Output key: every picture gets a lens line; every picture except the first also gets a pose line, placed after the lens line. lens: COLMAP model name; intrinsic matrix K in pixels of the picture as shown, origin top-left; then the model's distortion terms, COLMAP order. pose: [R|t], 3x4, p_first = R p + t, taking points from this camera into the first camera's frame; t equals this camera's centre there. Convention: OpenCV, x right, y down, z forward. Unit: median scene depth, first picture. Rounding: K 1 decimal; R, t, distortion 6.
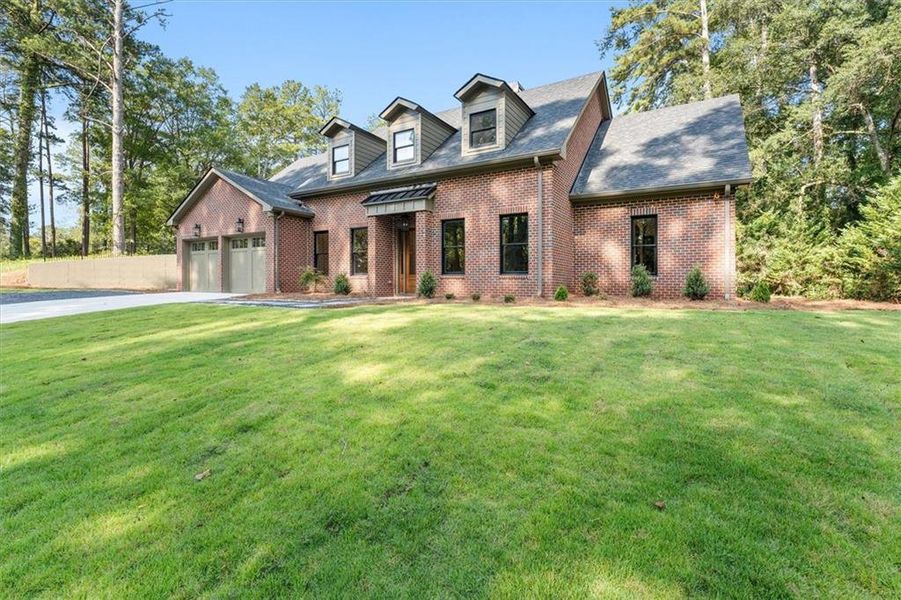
lens RADIAL K [[397.3, 0, 451.6], [0, 397.3, 294.4], [0, 0, 1]] dist [-0.002147, -0.000358]
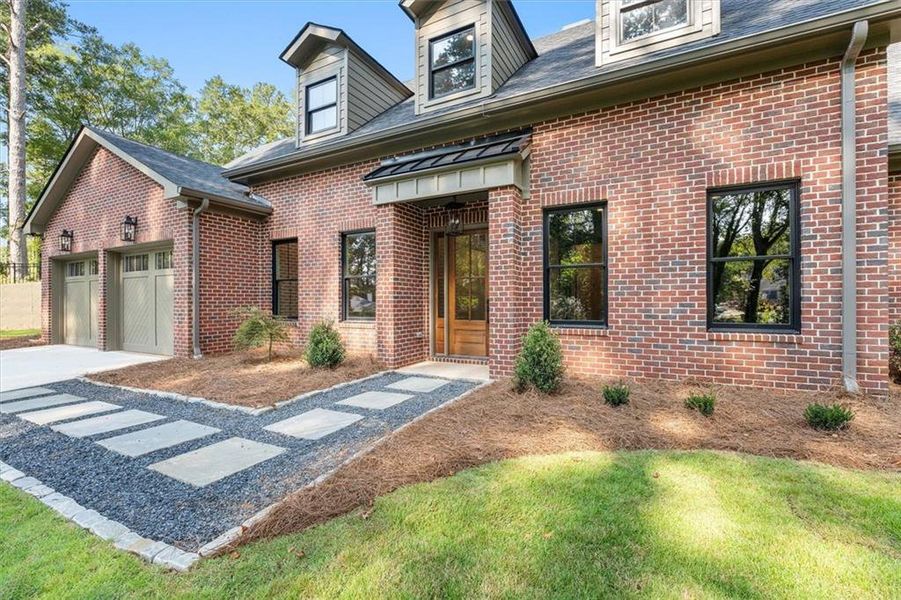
lens RADIAL K [[393.1, 0, 450.0], [0, 393.1, 298.8], [0, 0, 1]] dist [-0.002123, -0.000178]
pose [[0.998727, -0.010966, 0.049236, -0.136973], [0.012907, 0.999145, -0.039274, -0.056766], [-0.048763, 0.039859, 0.998015, 0.482318]]
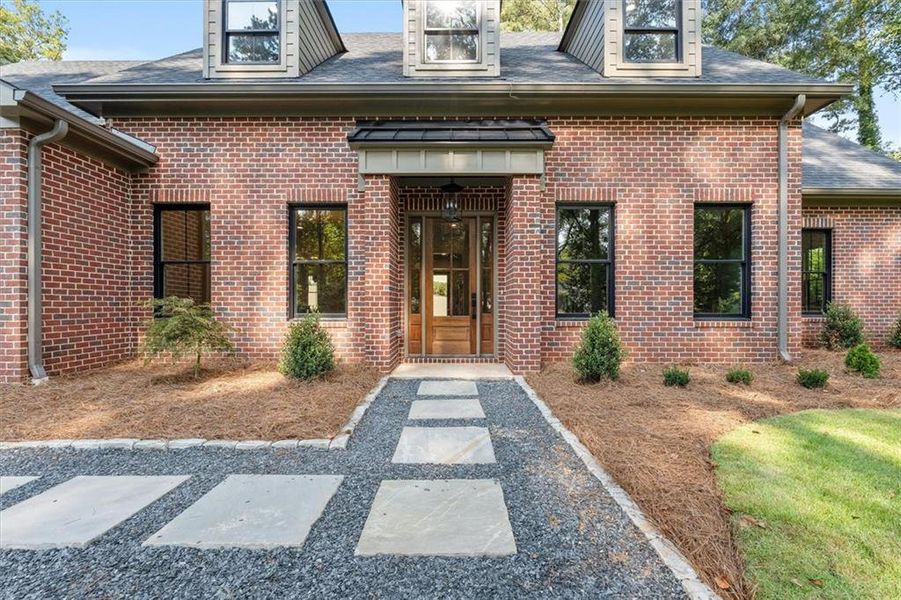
lens RADIAL K [[401.0, 0, 451.1], [0, 401.0, 303.6], [0, 0, 1]] dist [-0.001574, 0.000088]
pose [[0.860390, -0.005274, 0.509610, -0.321436], [0.021177, 0.999453, -0.025410, -0.051478], [-0.509197, 0.032654, 0.860030, 0.575303]]
